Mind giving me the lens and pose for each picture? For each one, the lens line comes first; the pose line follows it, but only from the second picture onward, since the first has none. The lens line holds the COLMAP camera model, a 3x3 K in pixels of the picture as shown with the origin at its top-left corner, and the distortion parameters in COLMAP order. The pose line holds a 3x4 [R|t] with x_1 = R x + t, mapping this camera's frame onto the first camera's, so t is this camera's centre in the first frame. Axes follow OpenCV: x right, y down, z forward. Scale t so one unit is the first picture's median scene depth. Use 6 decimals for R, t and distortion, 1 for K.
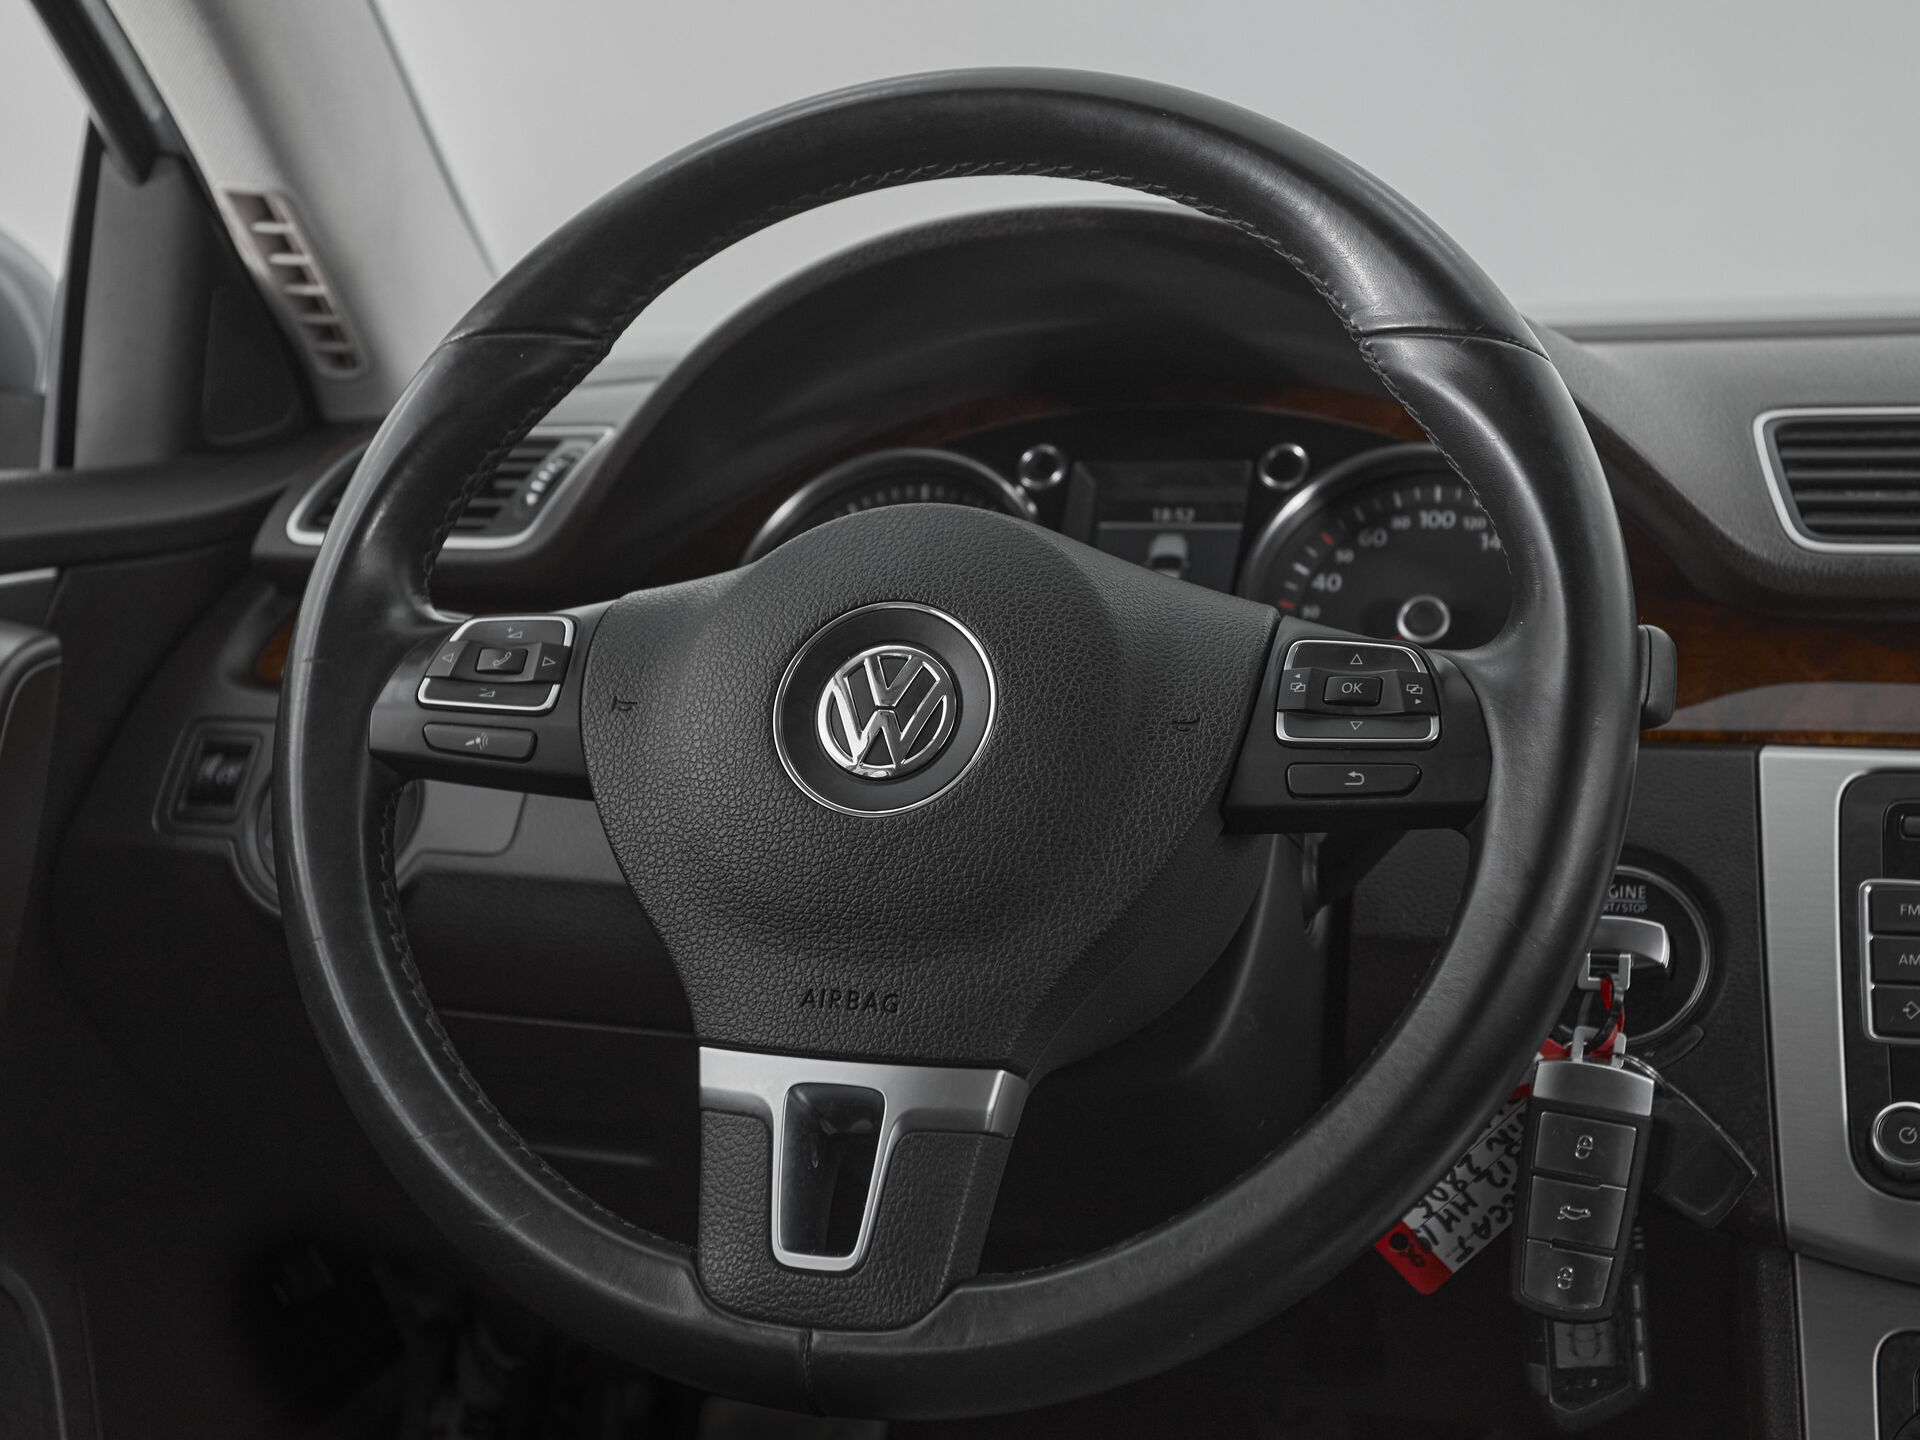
lens RADIAL K [[2957.1, 0, 893.3], [0, 2957.1, 687.1], [0, 0, 1]] dist [0.019510, 0.009716]
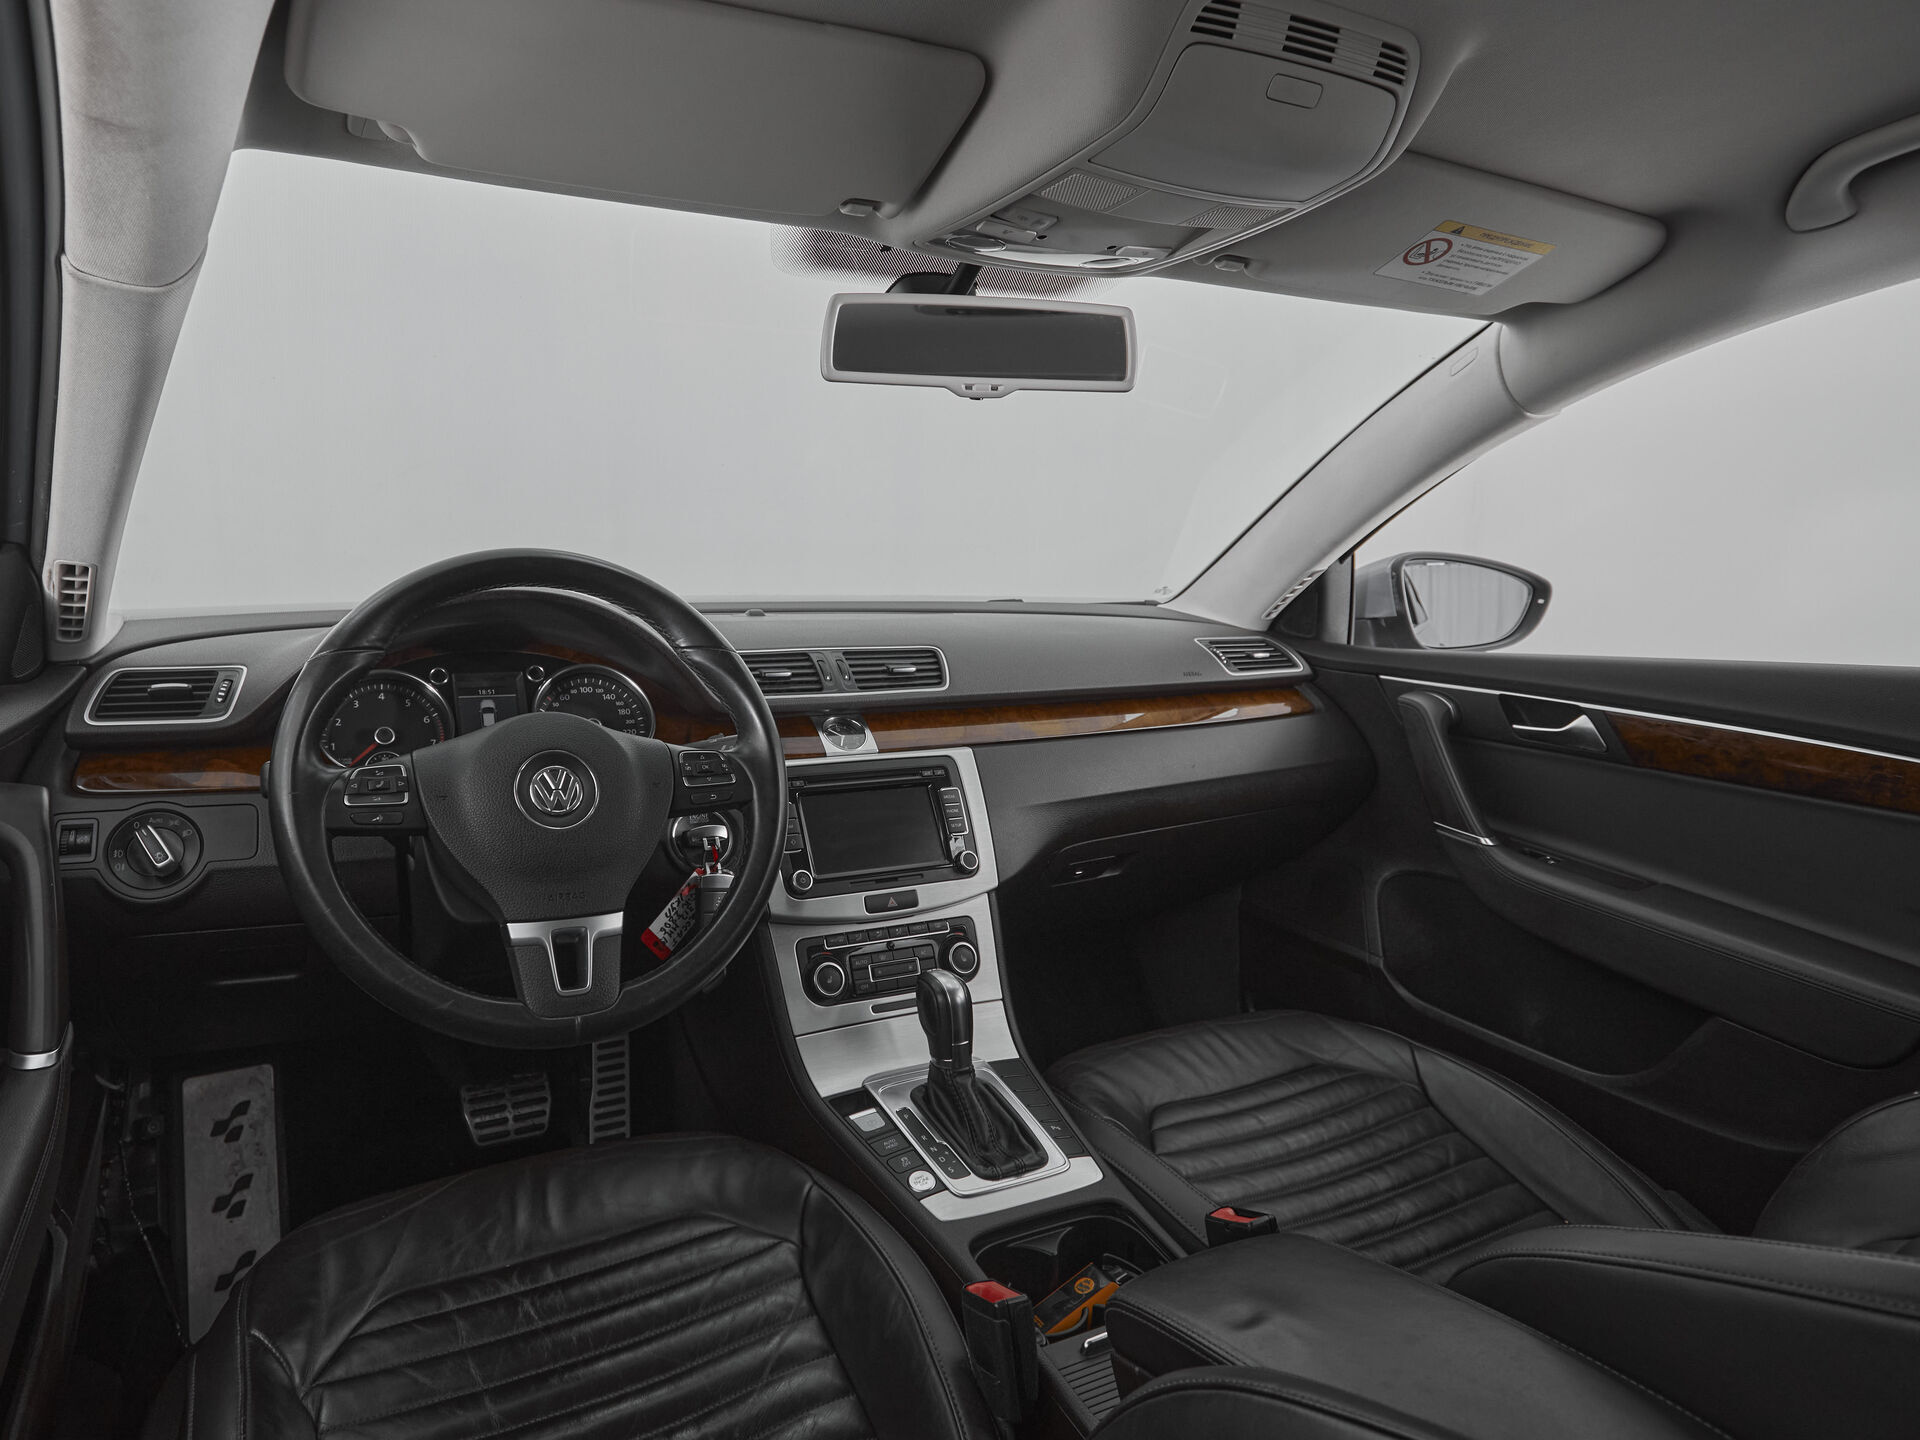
lens RADIAL K [[1205.0, 0, 838.8], [0, 1205.0, 690.8], [0, 0, 1]] dist [0.001864, -0.000009]
pose [[0.723928, -0.056579, 0.687552, -0.527420], [0.047696, 0.998351, 0.031935, -0.098482], [-0.688225, 0.009674, 0.725433, -0.002542]]
